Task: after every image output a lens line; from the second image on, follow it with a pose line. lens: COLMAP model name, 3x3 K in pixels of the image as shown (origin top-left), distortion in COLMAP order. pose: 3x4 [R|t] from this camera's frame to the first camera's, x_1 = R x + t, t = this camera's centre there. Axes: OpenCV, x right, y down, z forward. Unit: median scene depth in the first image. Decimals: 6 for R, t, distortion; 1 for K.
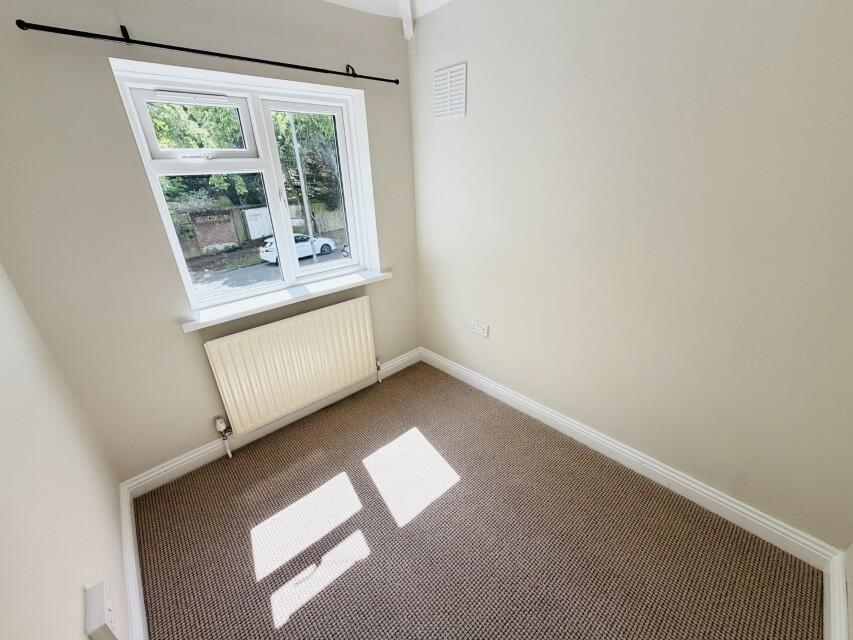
lens RADIAL K [[338.3, 0, 423.3], [0, 338.3, 321.9], [0, 0, 1]] dist [0.000793, -0.000105]
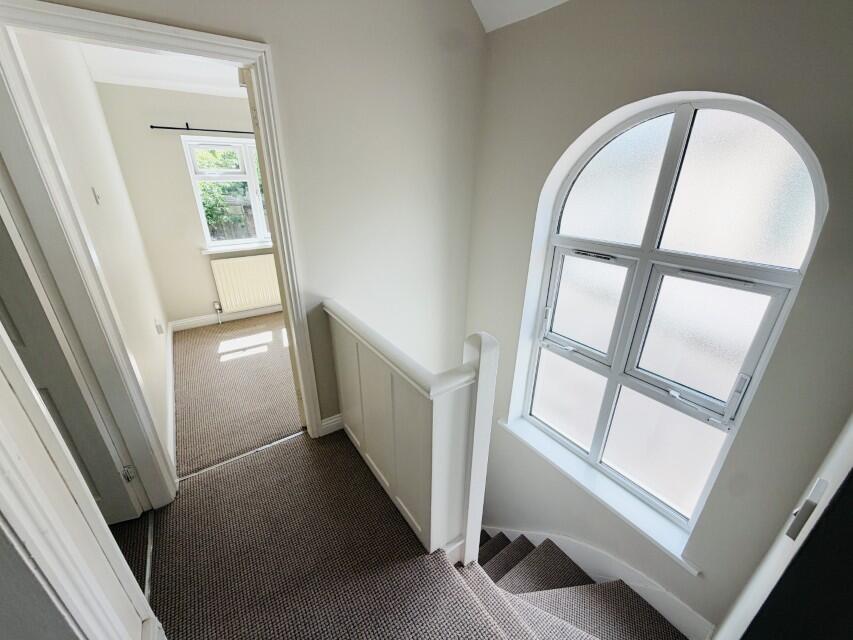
lens RADIAL K [[338.3, 0, 426.8], [0, 338.3, 320.4], [0, 0, 1]] dist [0.000793, -0.000105]
pose [[0.992635, 0.084670, -0.086646, 0.840131], [-0.085697, 0.996288, -0.008191, 0.308750], [0.085631, 0.015556, 0.996205, -0.913033]]
